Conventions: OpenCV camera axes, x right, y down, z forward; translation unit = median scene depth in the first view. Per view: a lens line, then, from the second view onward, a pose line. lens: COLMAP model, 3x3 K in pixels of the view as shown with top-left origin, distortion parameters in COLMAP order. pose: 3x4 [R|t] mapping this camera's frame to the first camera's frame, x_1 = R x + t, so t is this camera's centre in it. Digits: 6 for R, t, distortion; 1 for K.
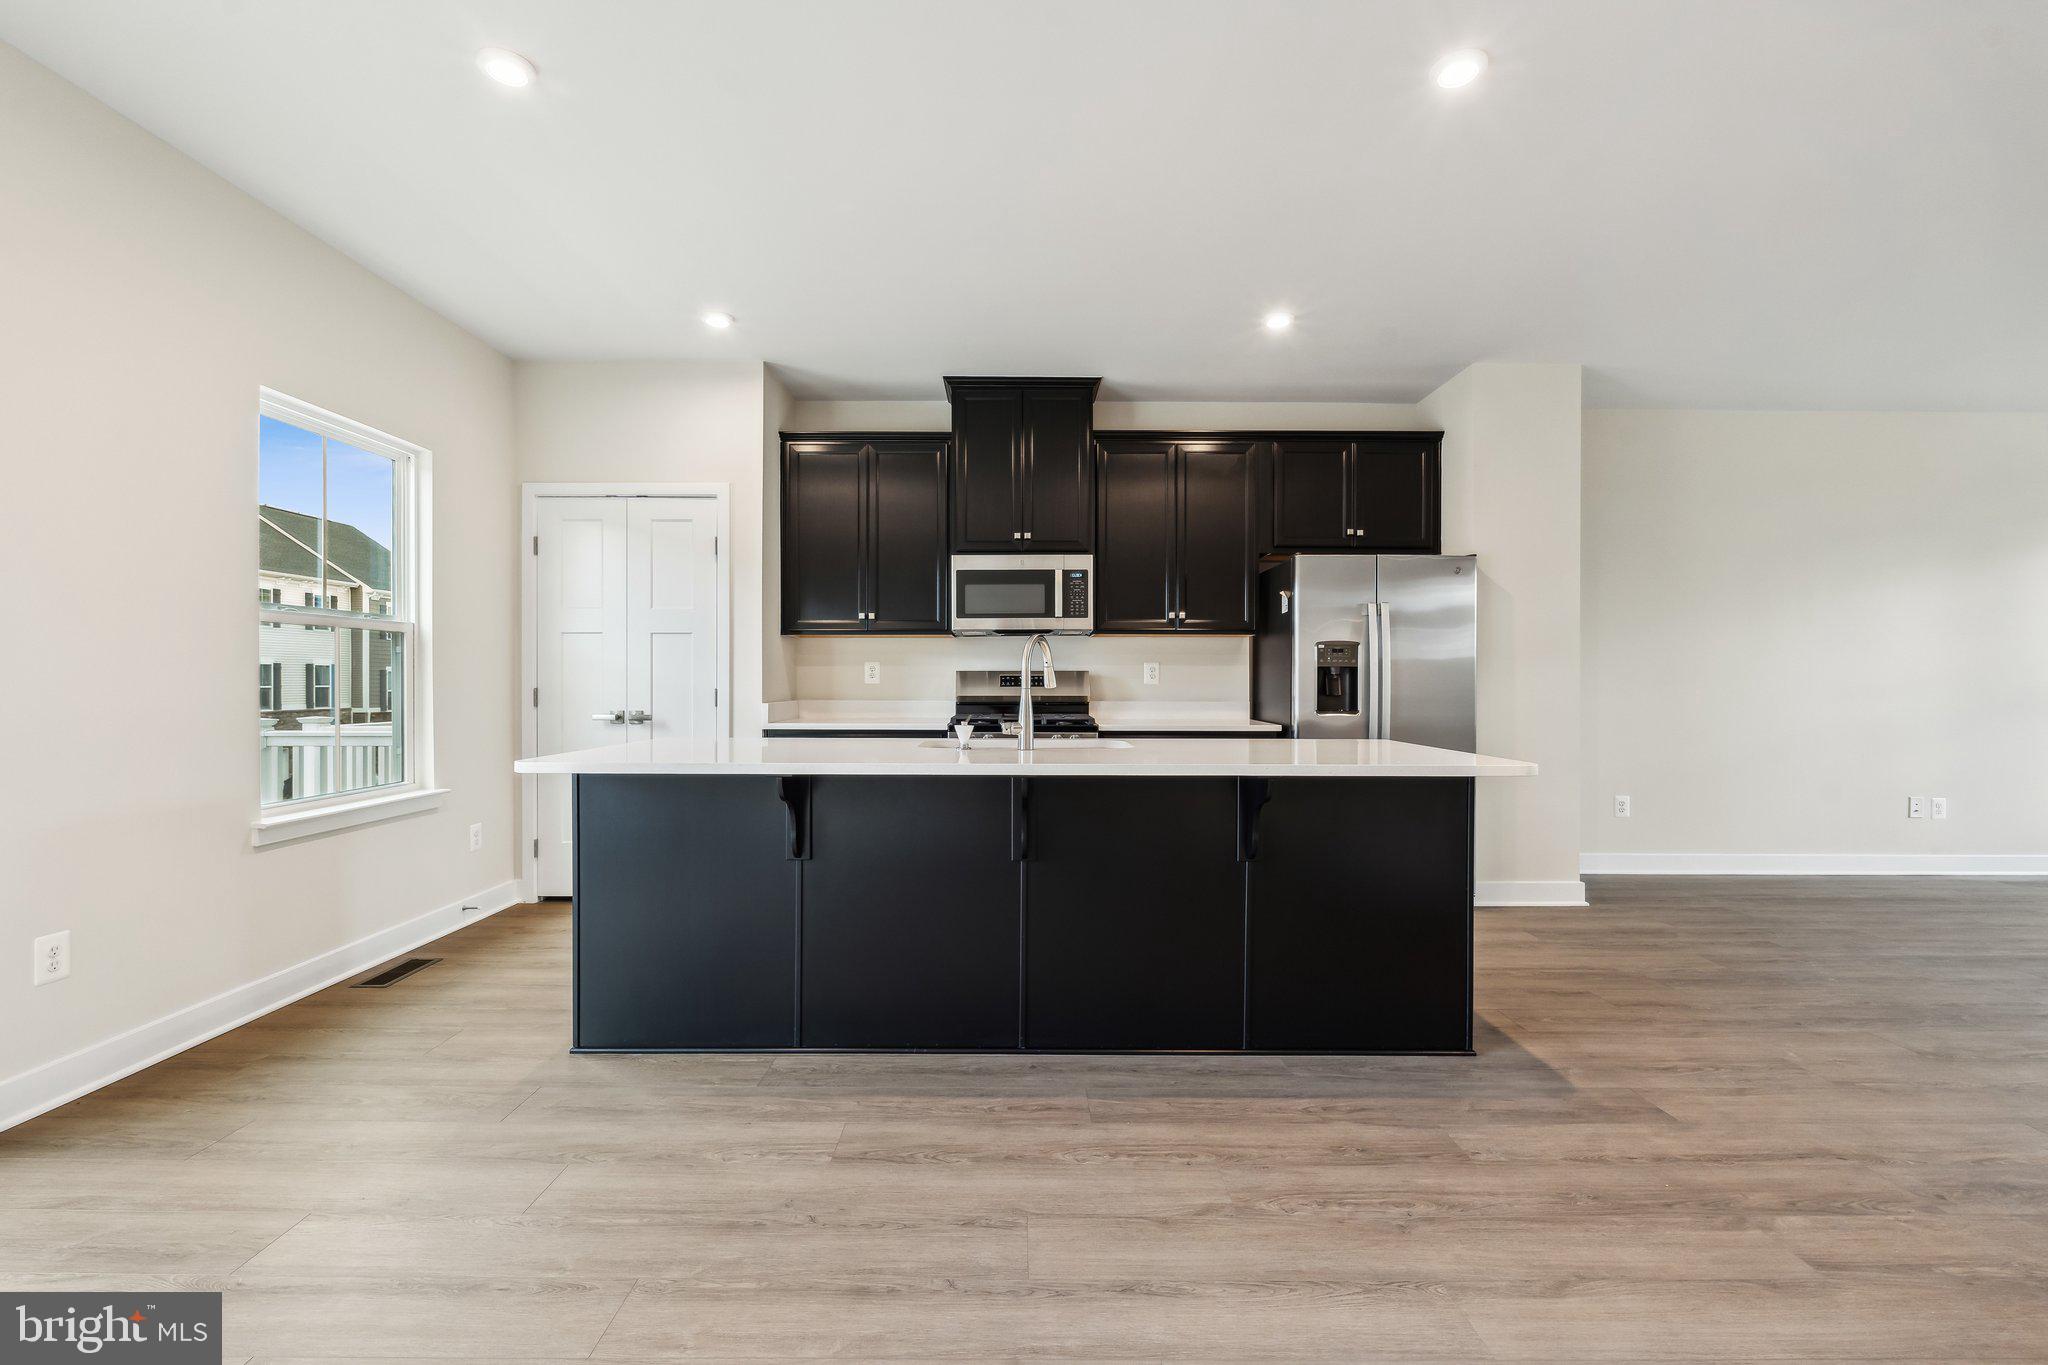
lens RADIAL K [[901.8, 0, 1022.1], [0, 901.8, 654.1], [0, 0, 1]] dist [-0.003326, 0.000386]
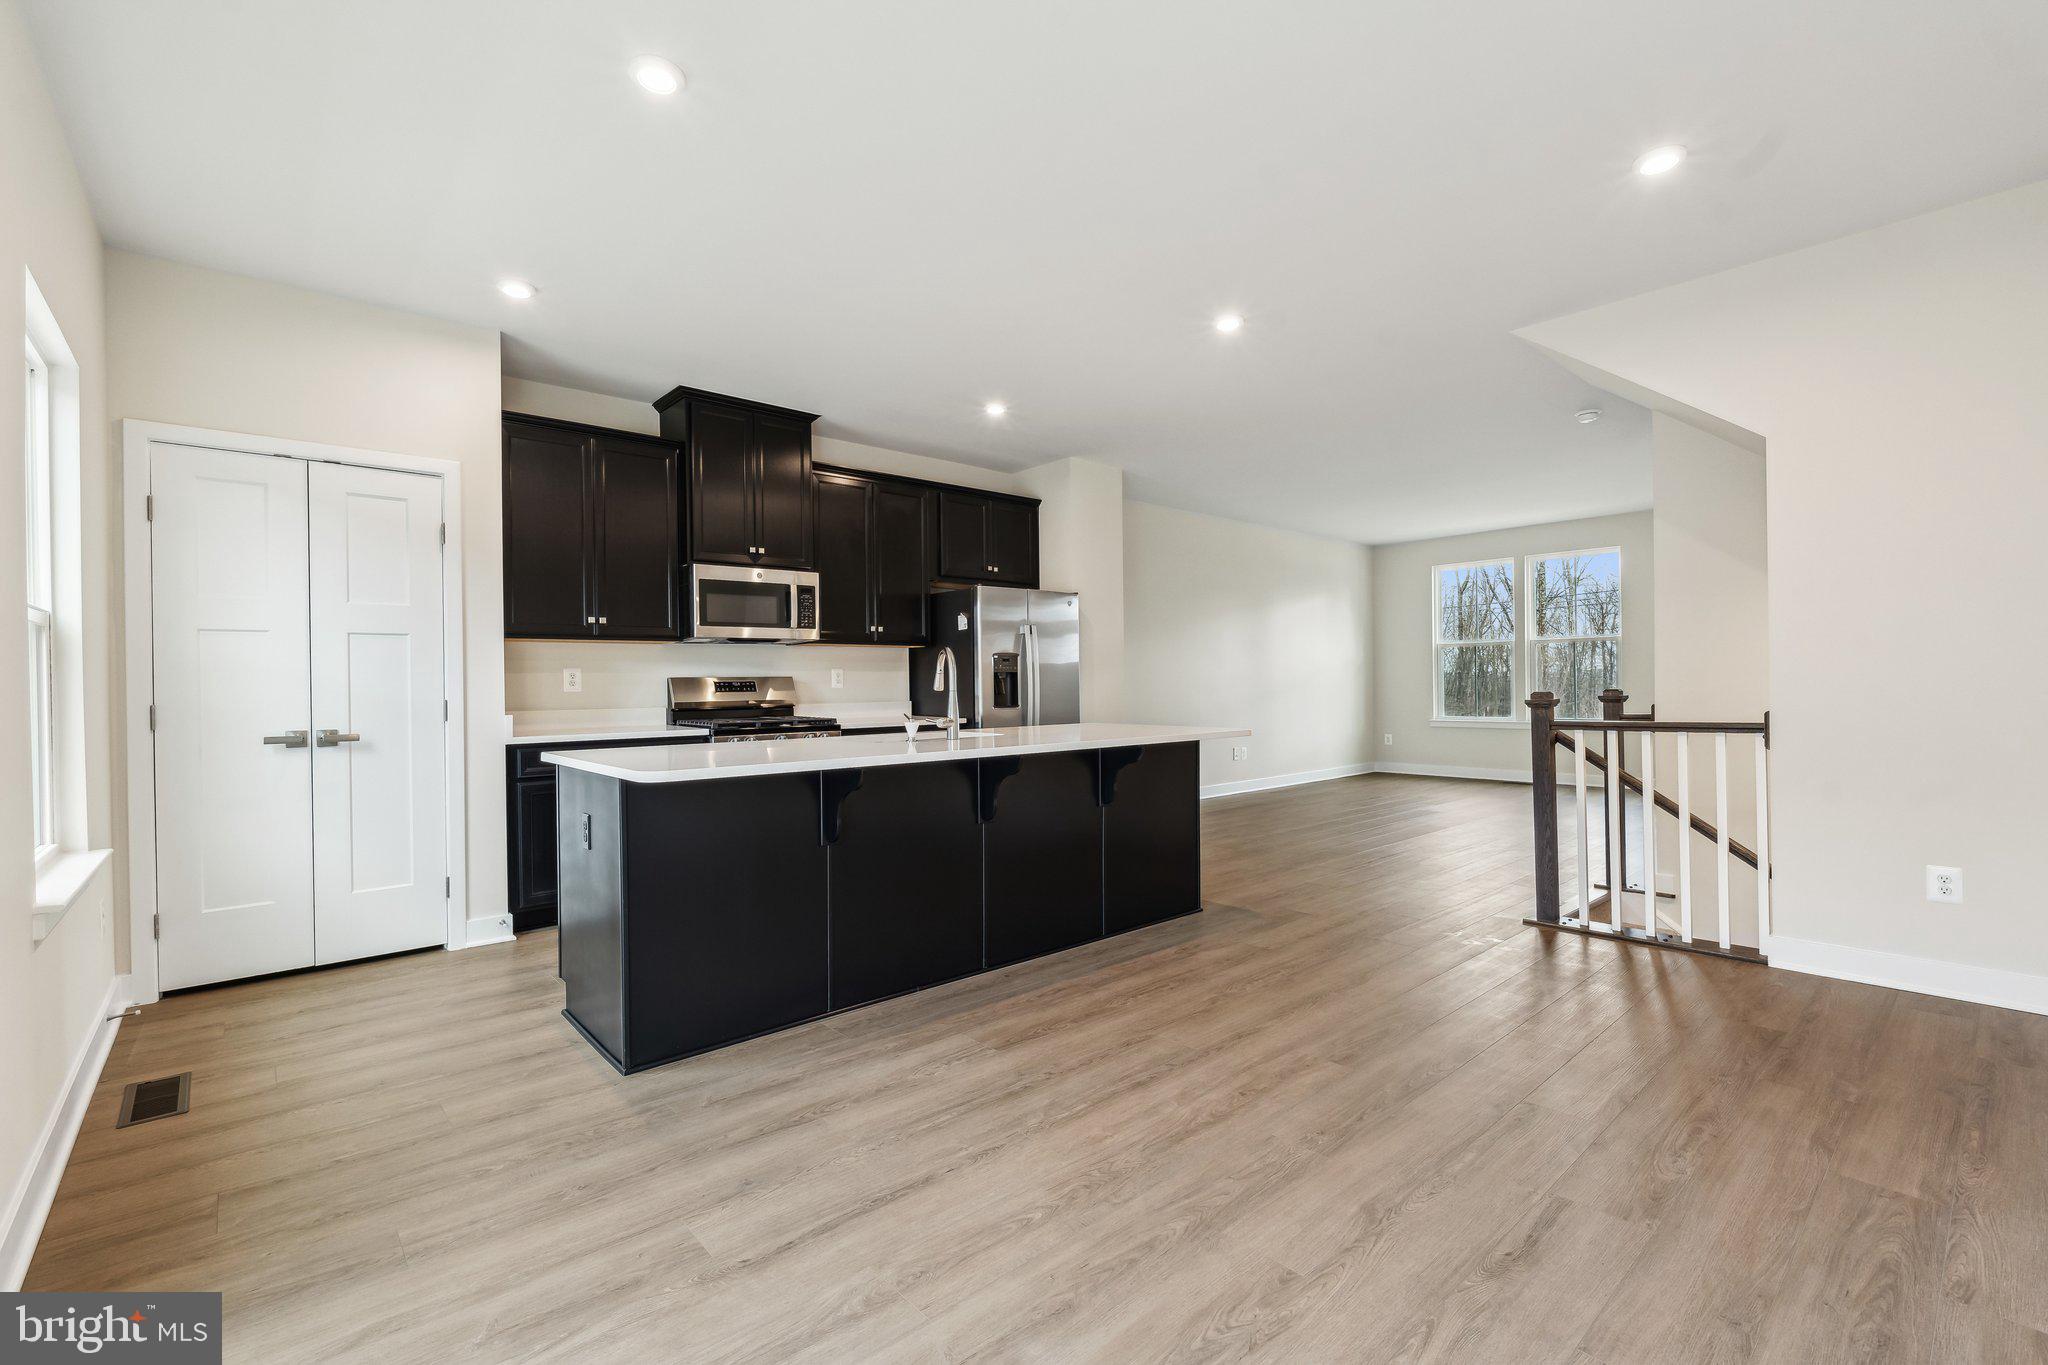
lens RADIAL K [[901.8, 0, 1022.1], [0, 901.8, 654.1], [0, 0, 1]] dist [-0.003326, 0.000386]
pose [[0.749137, 0.009623, 0.662346, -0.504989], [-0.005889, 0.999952, -0.007867, -0.002151], [-0.662389, 0.001992, 0.749157, -0.003963]]
